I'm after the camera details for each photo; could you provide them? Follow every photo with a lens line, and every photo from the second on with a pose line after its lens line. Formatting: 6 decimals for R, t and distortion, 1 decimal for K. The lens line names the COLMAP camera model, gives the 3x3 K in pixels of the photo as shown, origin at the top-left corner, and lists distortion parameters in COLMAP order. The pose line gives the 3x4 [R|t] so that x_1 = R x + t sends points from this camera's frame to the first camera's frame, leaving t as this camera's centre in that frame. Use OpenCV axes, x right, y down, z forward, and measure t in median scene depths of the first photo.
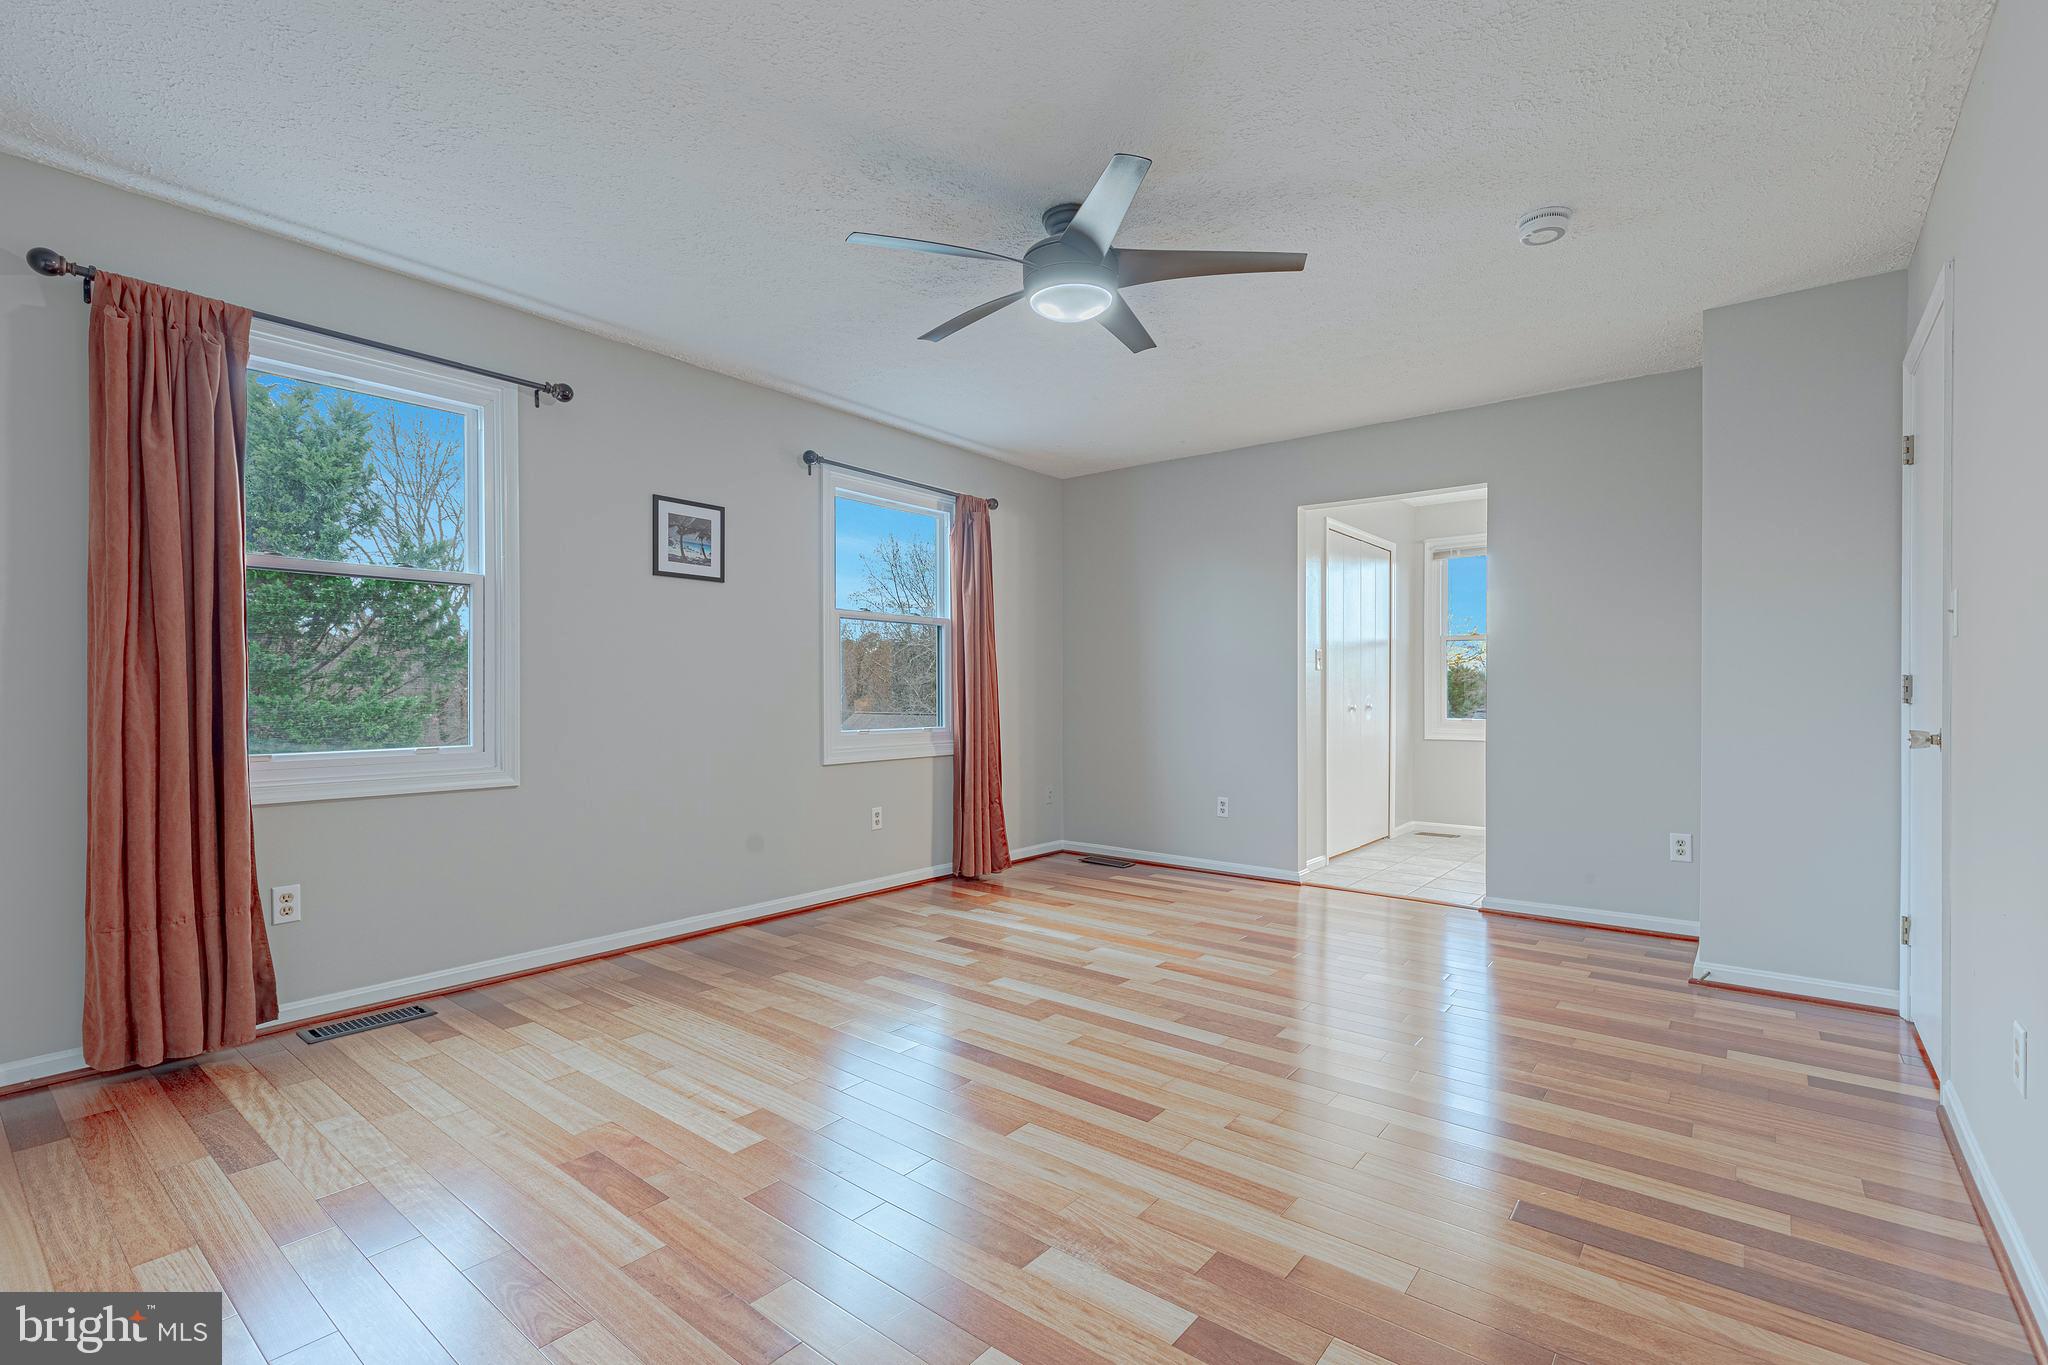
lens RADIAL K [[918.0, 0, 1021.1], [0, 918.0, 690.8], [0, 0, 1]] dist [0.007310, -0.001283]
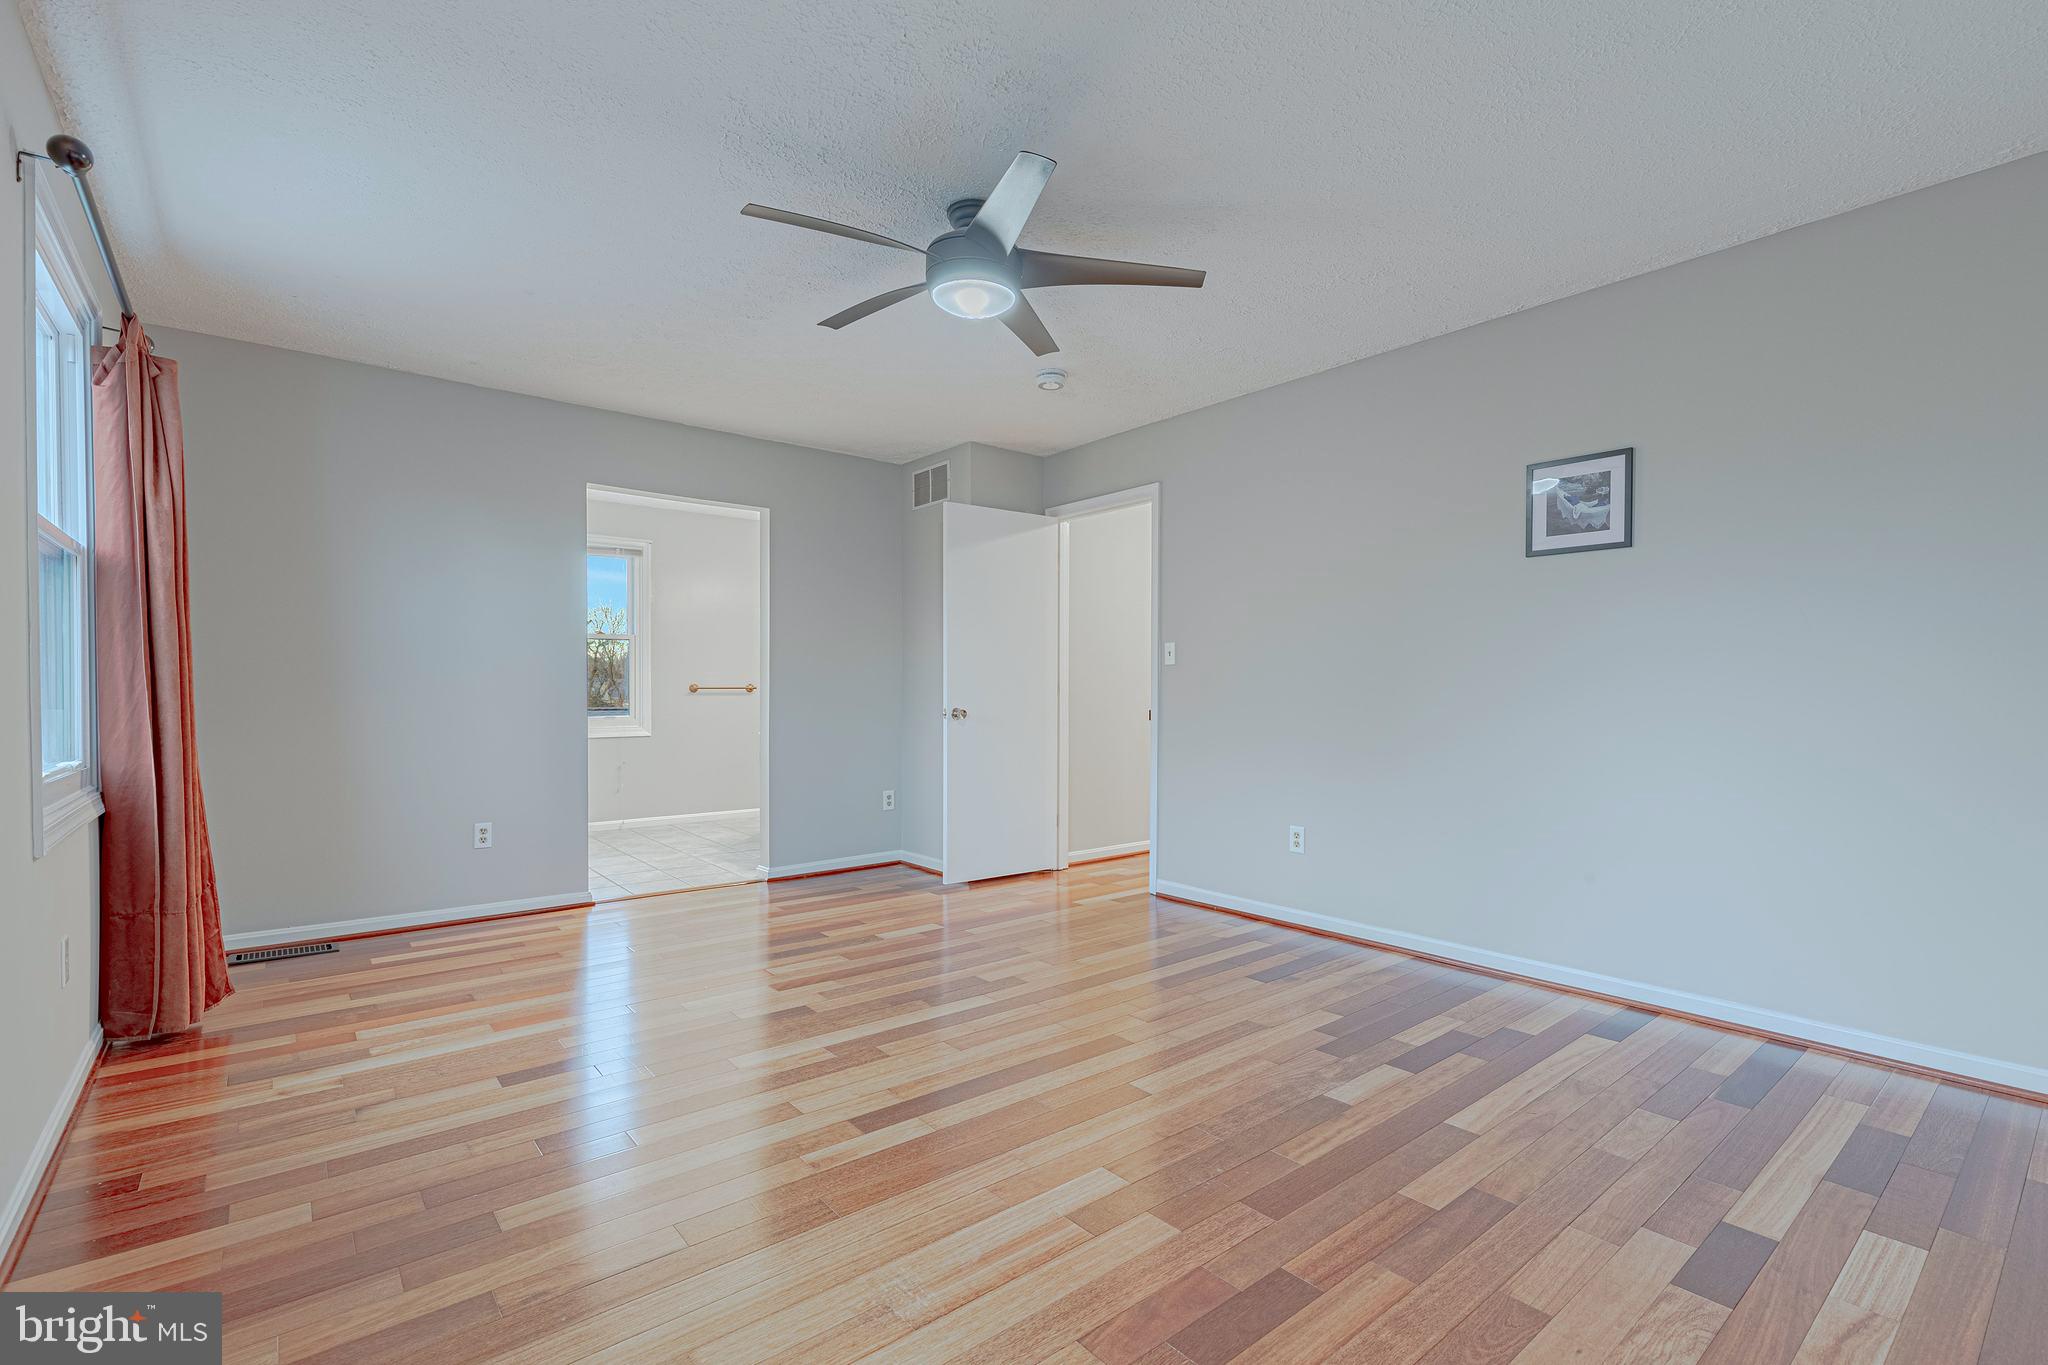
lens RADIAL K [[918.0, 0, 1021.1], [0, 918.0, 690.8], [0, 0, 1]] dist [0.007310, -0.001283]
pose [[0.216487, -0.003441, 0.976280, -0.719798], [0.000621, 0.999994, 0.003386, -0.002393], [-0.976285, -0.000127, 0.216488, 0.584952]]
